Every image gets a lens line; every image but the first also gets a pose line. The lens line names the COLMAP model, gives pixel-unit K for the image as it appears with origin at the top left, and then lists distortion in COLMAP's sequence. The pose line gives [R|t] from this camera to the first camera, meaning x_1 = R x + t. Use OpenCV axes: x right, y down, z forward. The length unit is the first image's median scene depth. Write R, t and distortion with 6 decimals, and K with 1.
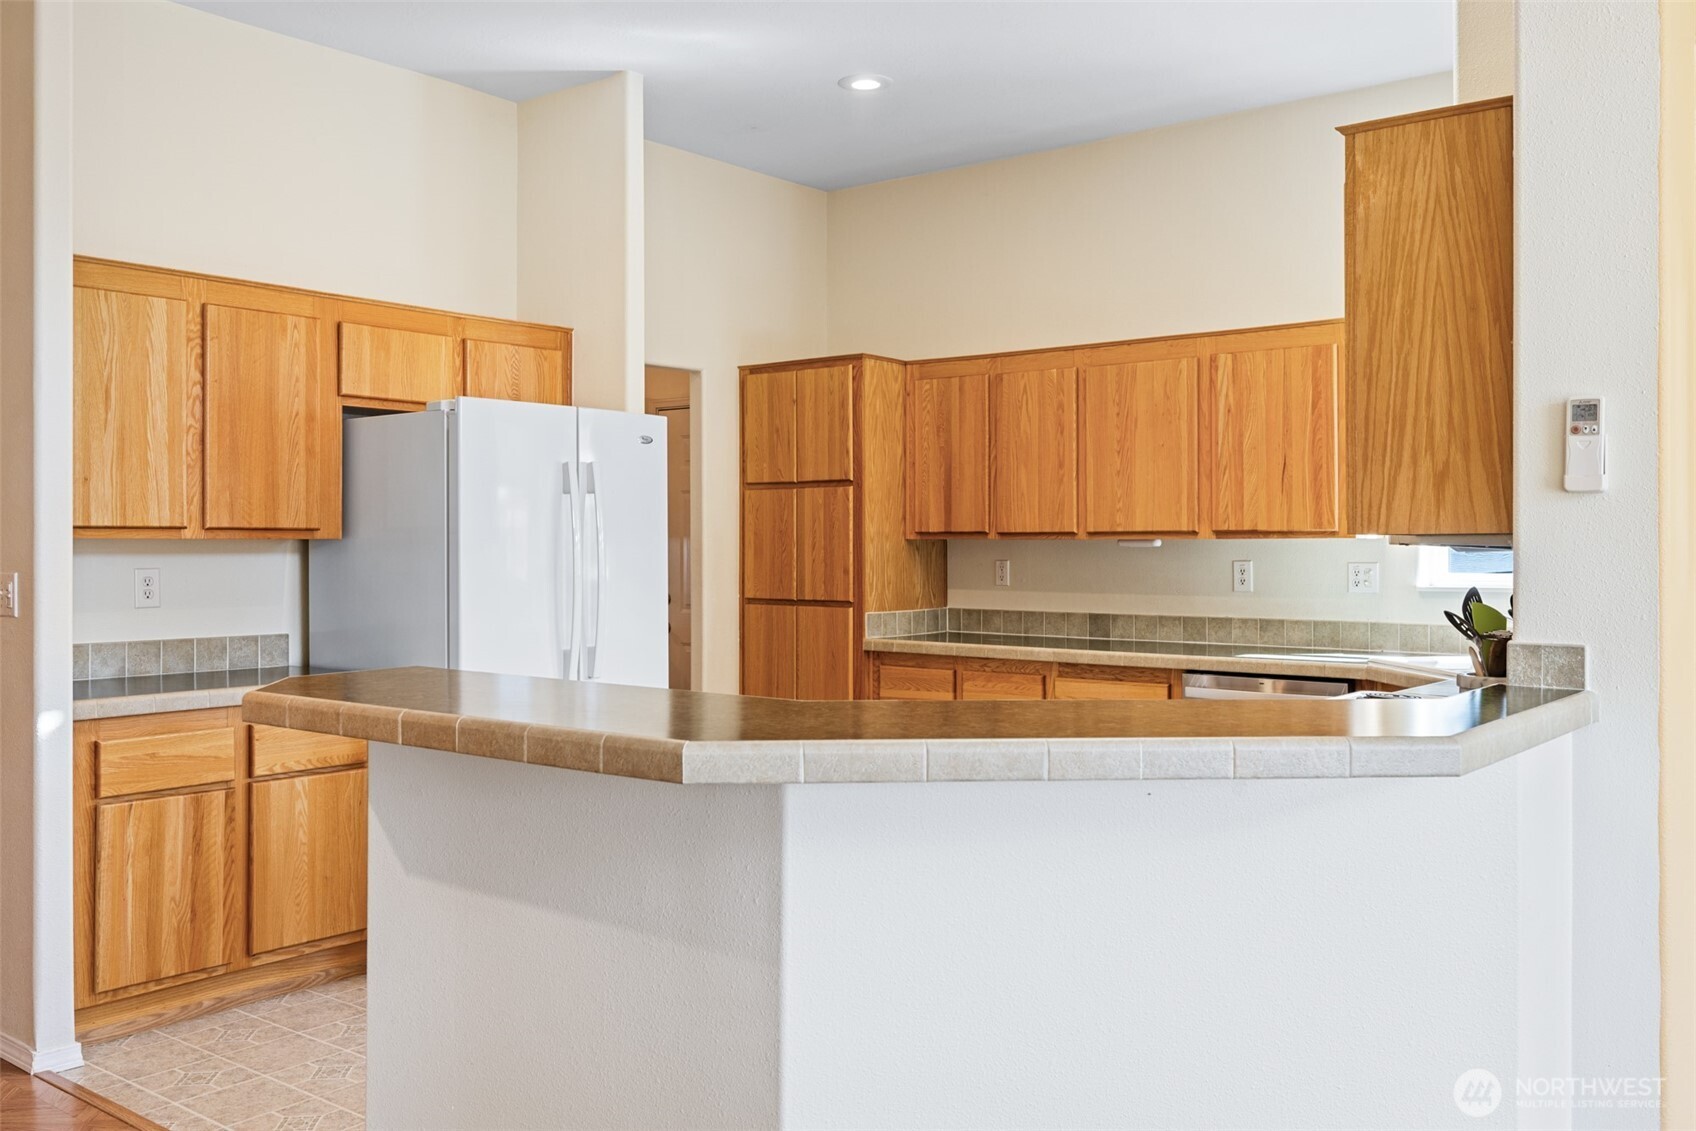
lens RADIAL K [[1465.0, 0, 854.2], [0, 1465.0, 539.7], [0, 0, 1]] dist [-0.001147, 0.004318]
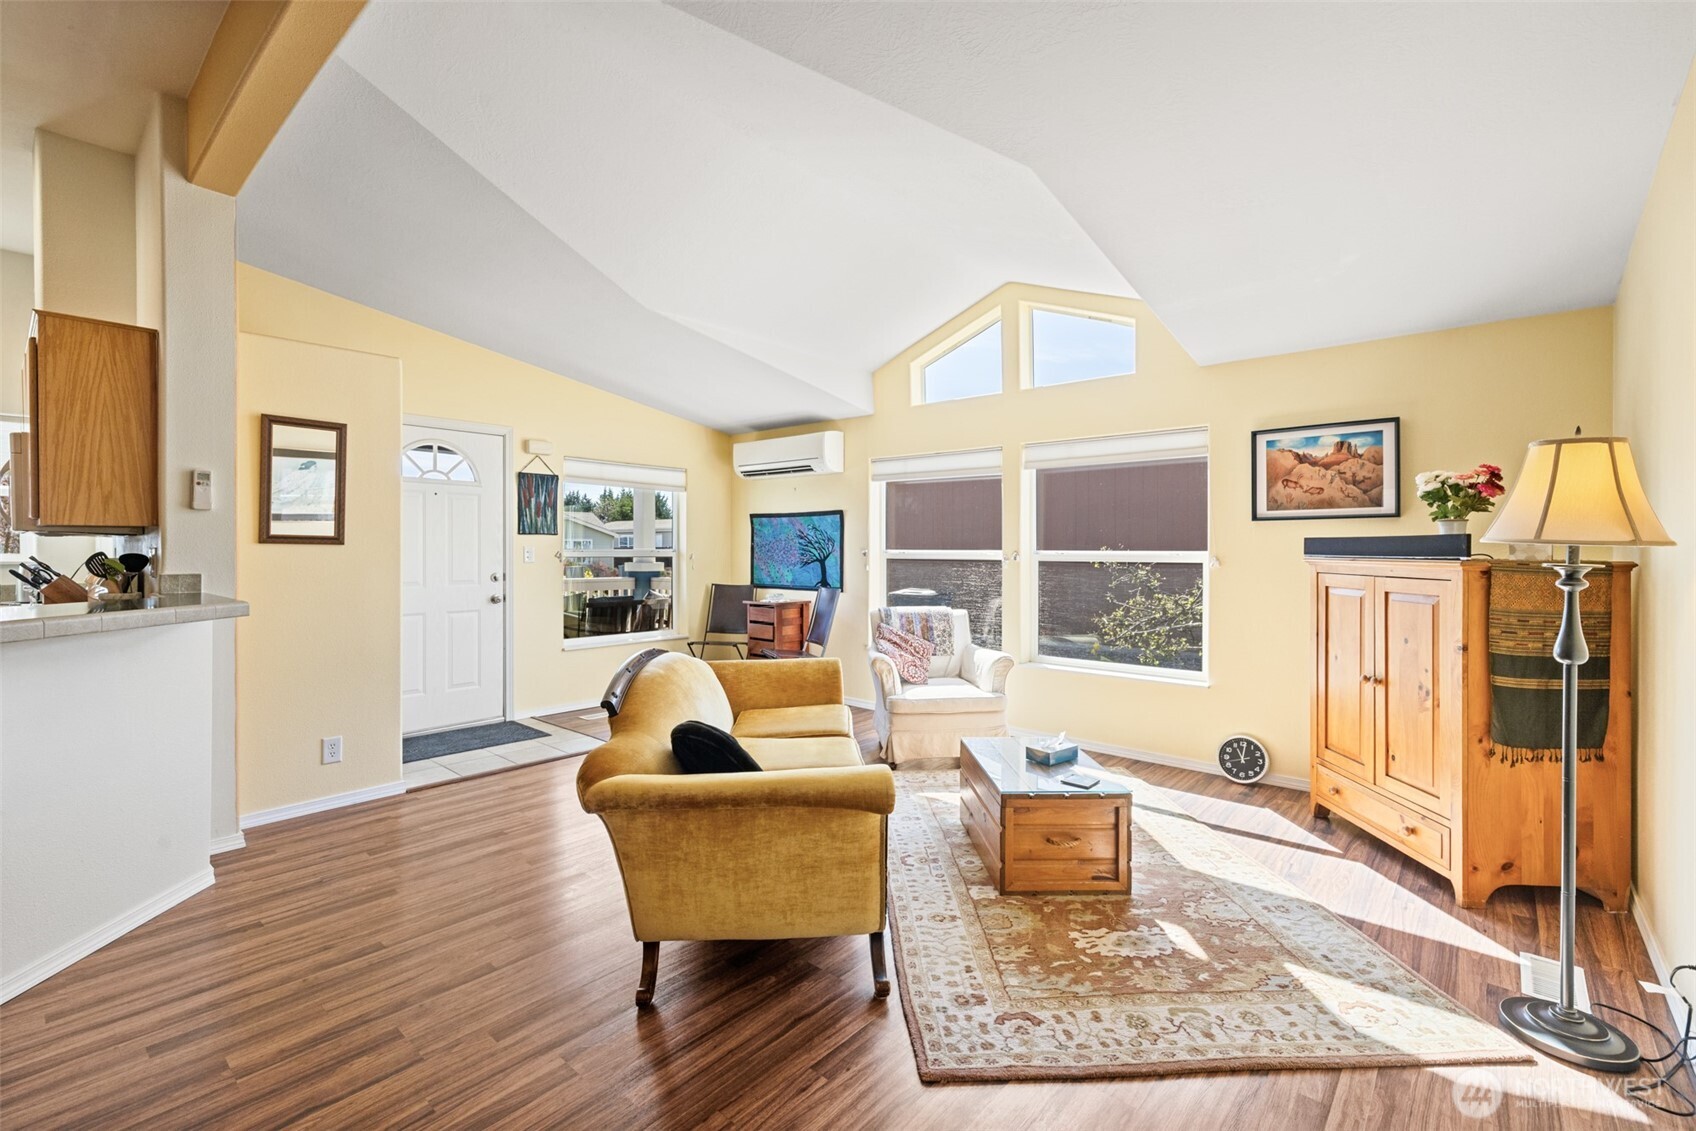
lens RADIAL K [[736.7, 0, 838.5], [0, 736.7, 558.3], [0, 0, 1]] dist [0.001313, 0.000519]
pose [[0.039284, -0.010439, 0.999174, -0.287985], [-0.006481, 0.999922, 0.010701, 0.011747], [-0.999207, -0.006896, 0.039213, -0.039457]]
